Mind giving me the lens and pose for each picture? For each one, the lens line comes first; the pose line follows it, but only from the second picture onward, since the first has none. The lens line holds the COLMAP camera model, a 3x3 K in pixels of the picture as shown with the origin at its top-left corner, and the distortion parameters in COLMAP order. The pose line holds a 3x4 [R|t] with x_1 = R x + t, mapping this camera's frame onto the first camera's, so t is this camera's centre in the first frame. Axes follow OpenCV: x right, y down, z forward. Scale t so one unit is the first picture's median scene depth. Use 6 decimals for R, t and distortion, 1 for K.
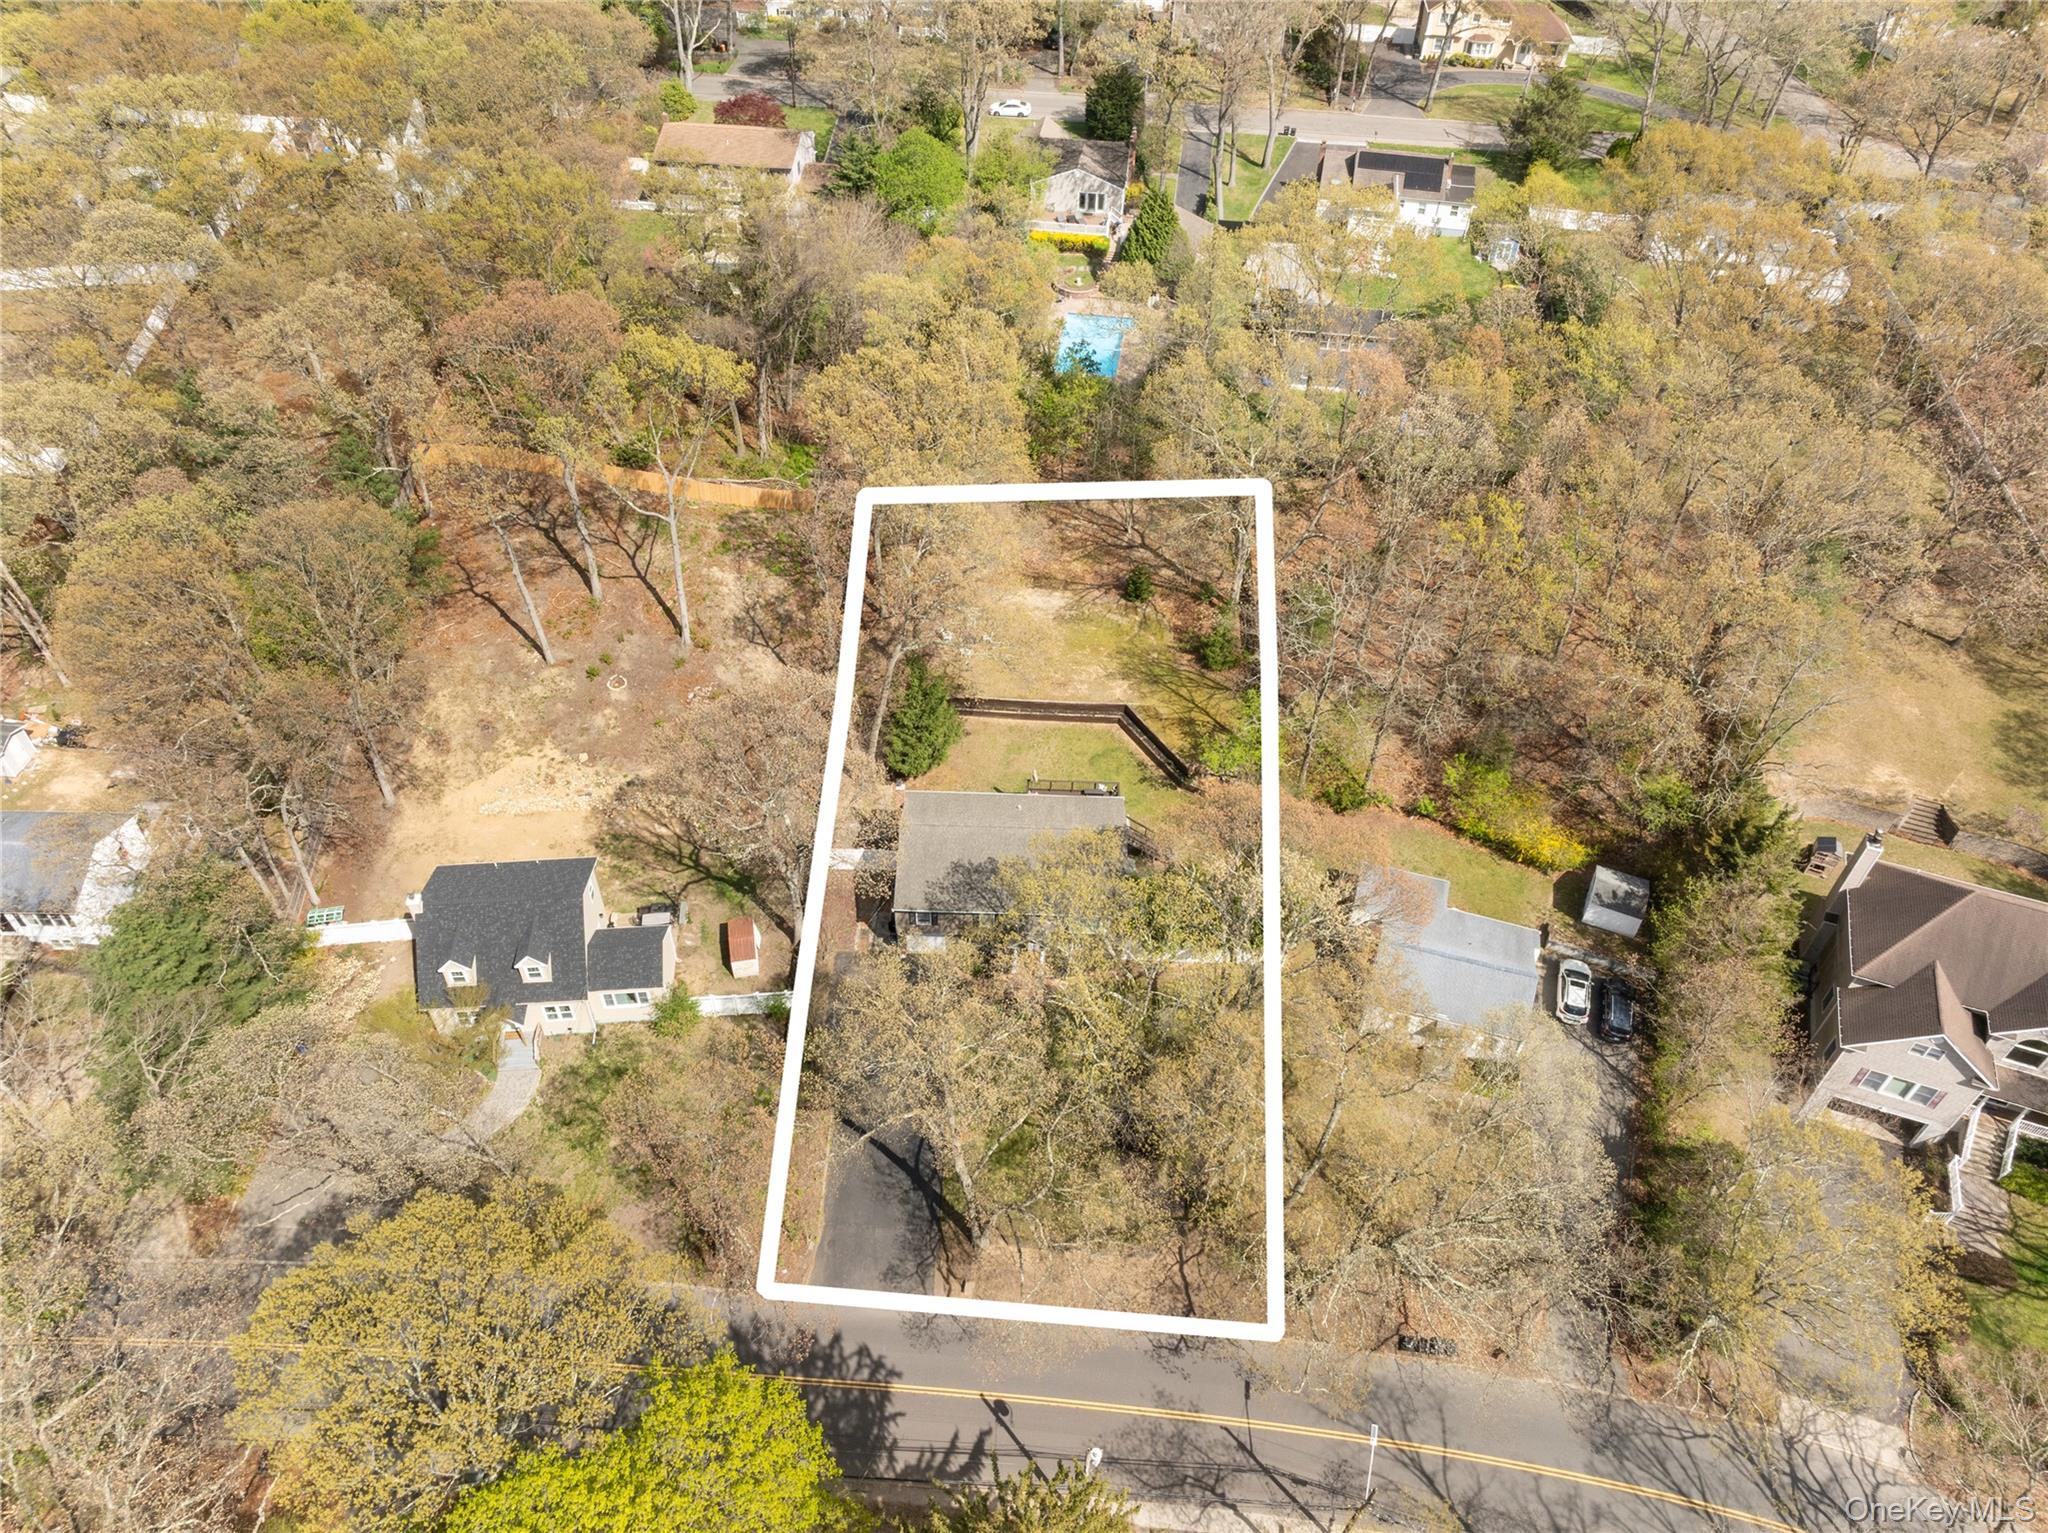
lens RADIAL K [[1423.4, 0, 1018.1], [0, 1423.4, 765.6], [0, 0, 1]] dist [-0.008681, 0.008720]
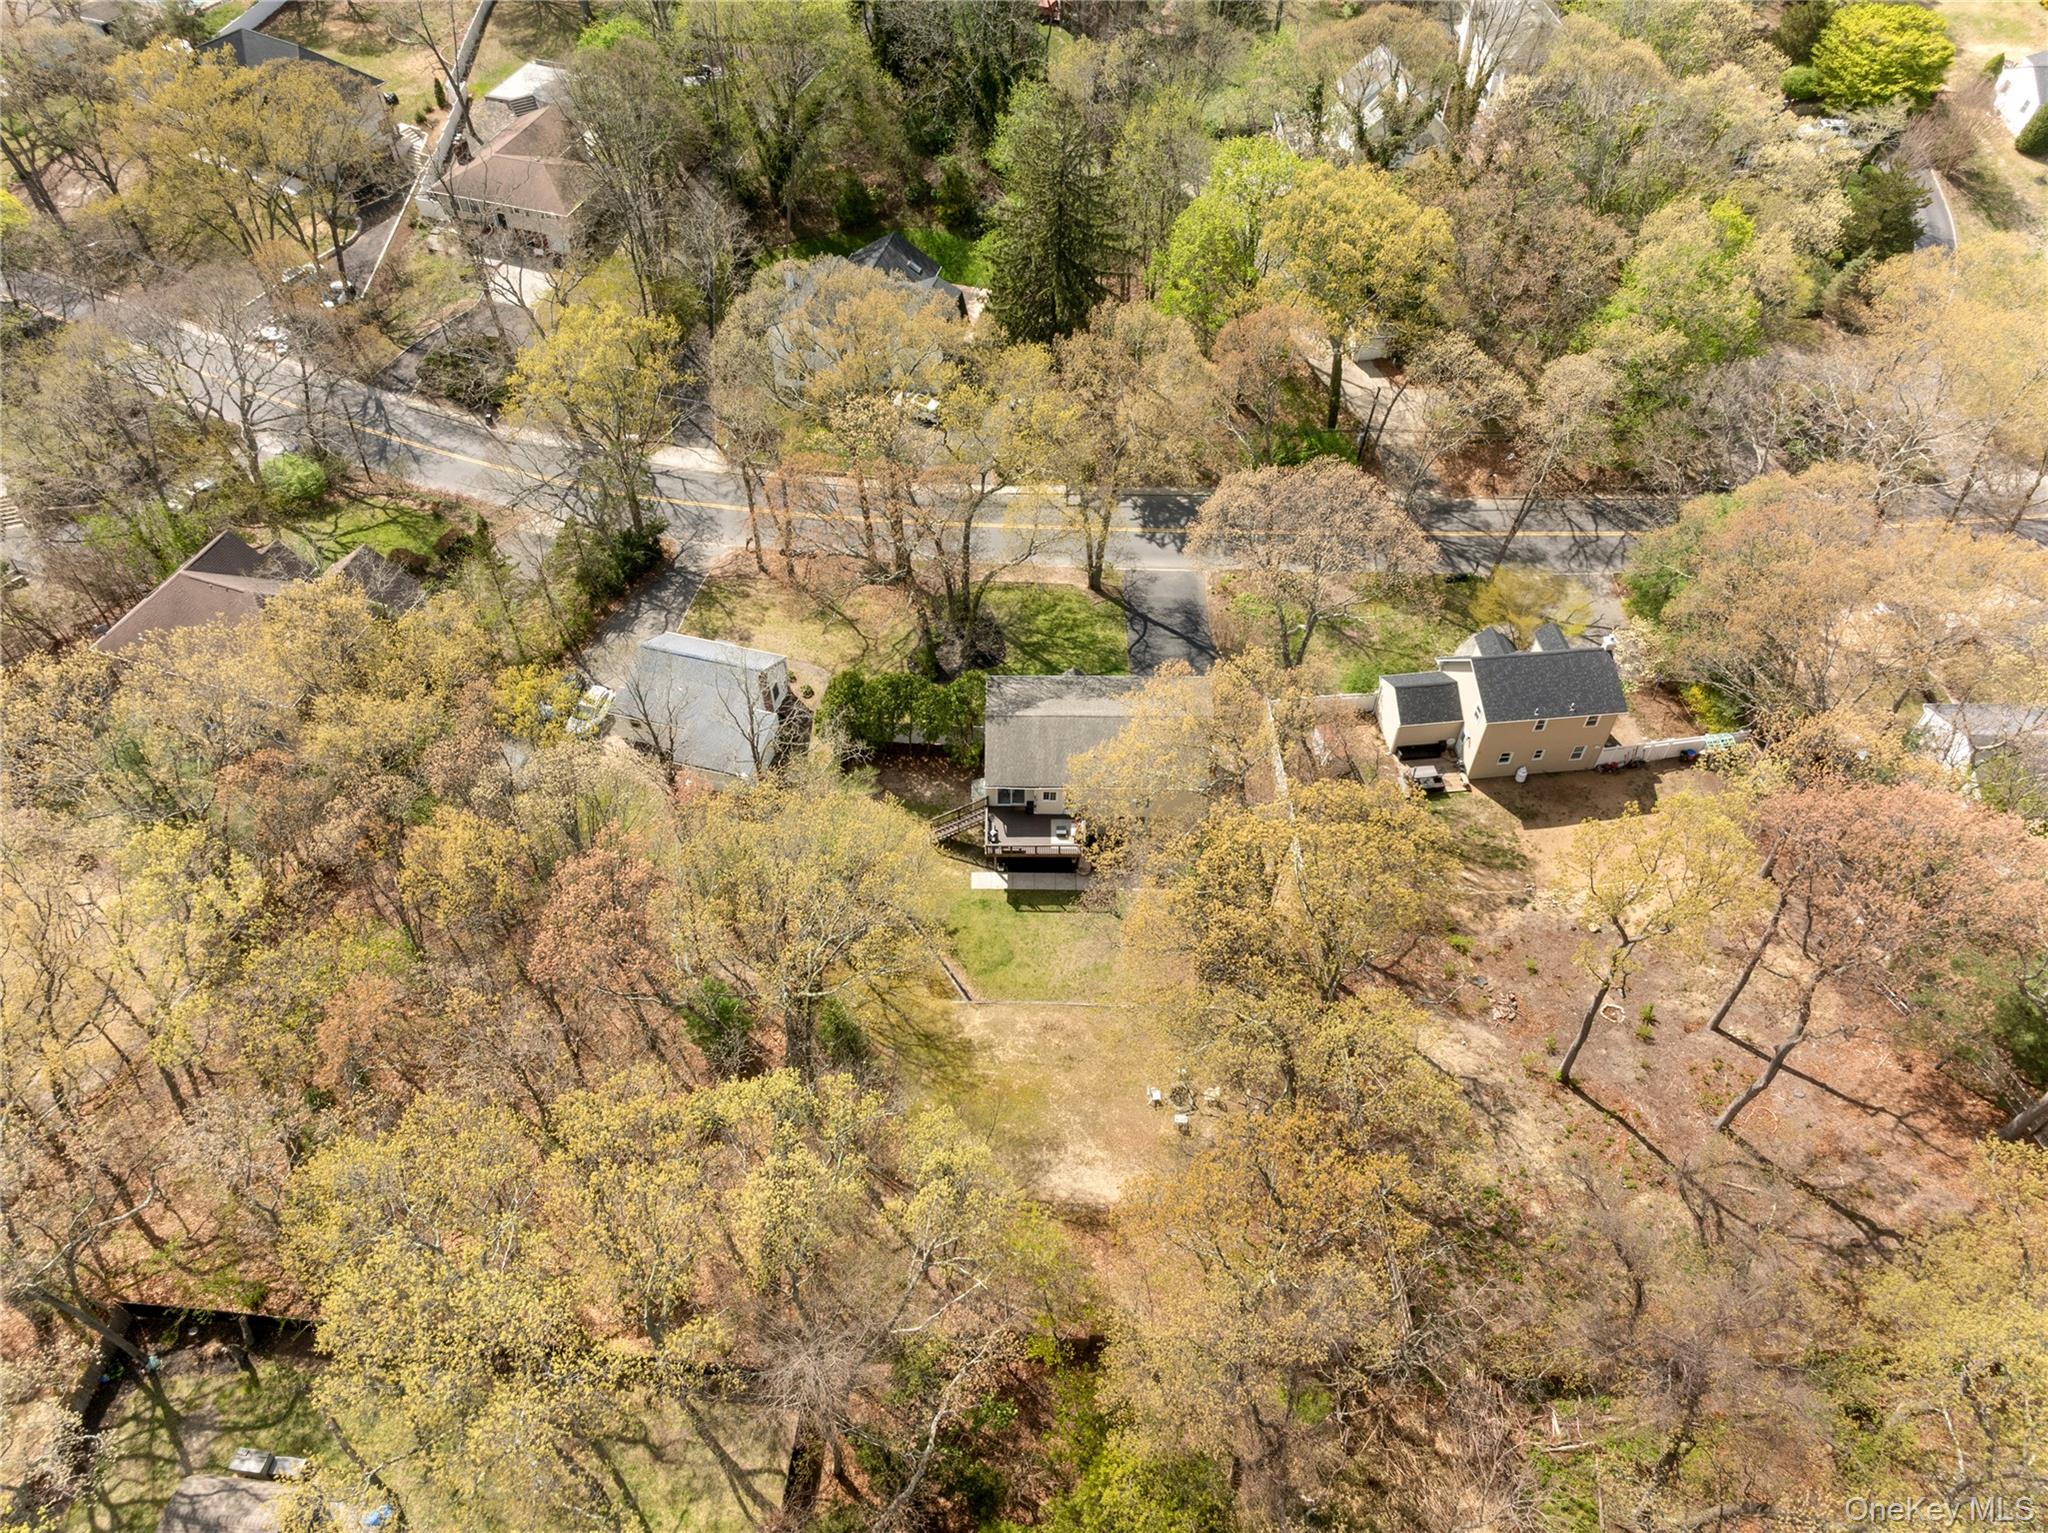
lens RADIAL K [[1423.4, 0, 1018.1], [0, 1423.4, 765.6], [0, 0, 1]] dist [-0.008681, 0.008720]
pose [[-0.999333, 0.003683, -0.036321, 0.081472], [-0.036480, -0.062779, 0.997361, -0.882218], [0.001393, 0.998021, 0.062872, 0.868127]]
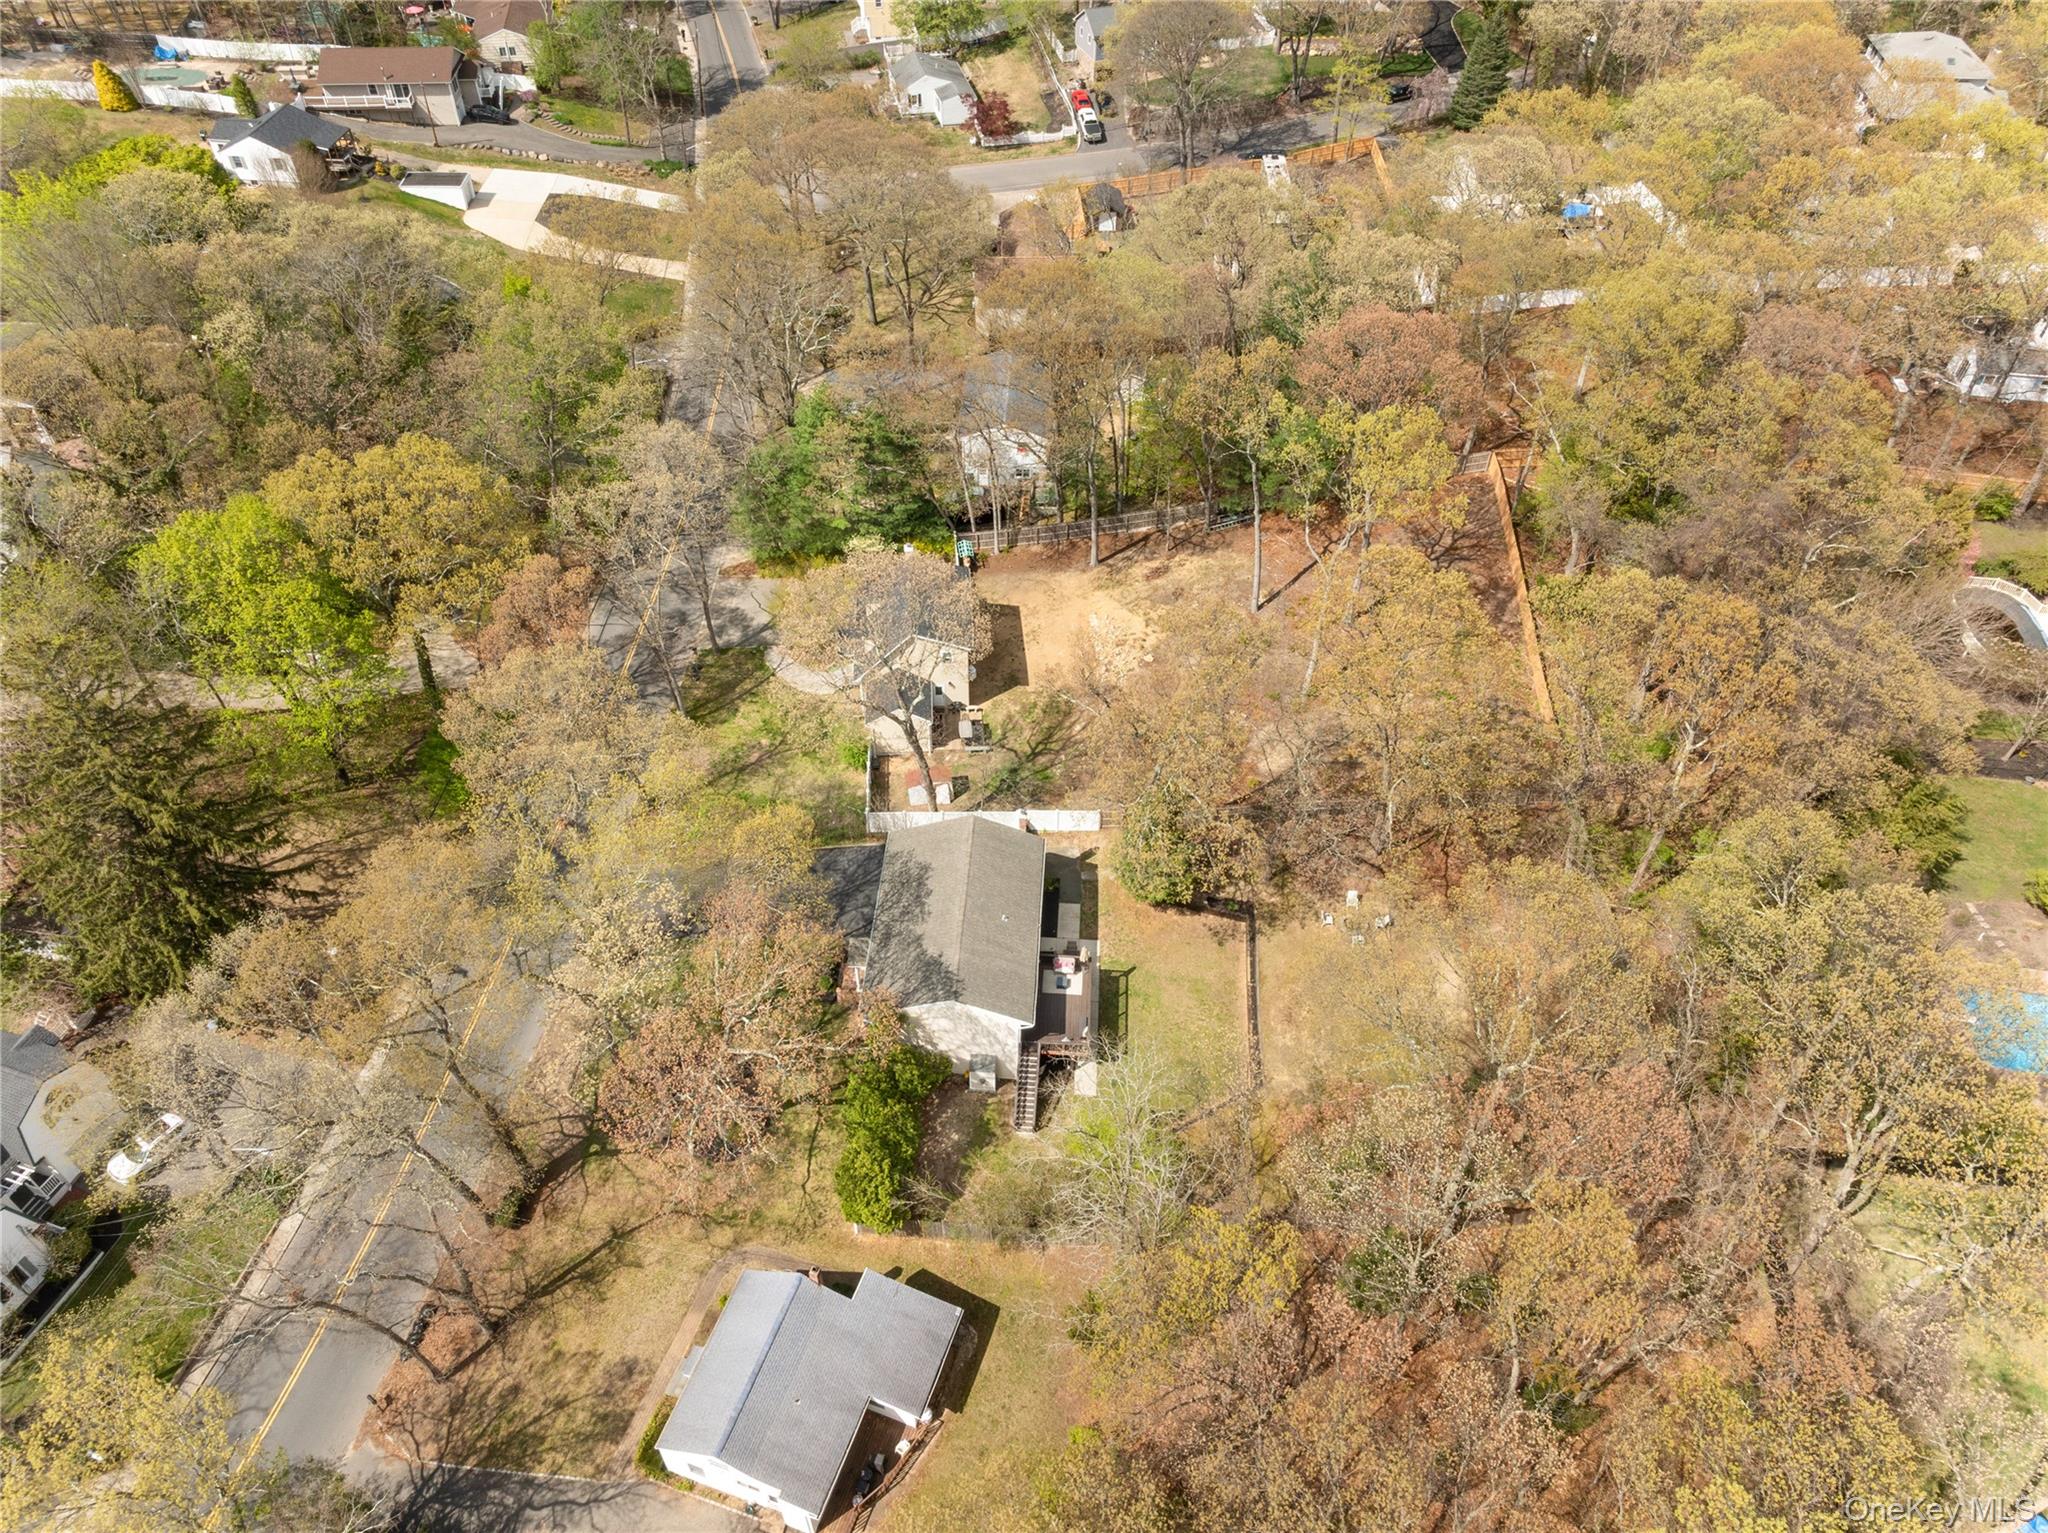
lens RADIAL K [[1423.4, 0, 1018.1], [0, 1423.4, 765.6], [0, 0, 1]] dist [-0.008681, 0.008720]
pose [[-0.032031, 0.687929, -0.725071, 0.557459], [-0.707006, 0.497181, 0.502945, -0.453886], [0.706482, 0.528739, 0.470445, 0.472851]]
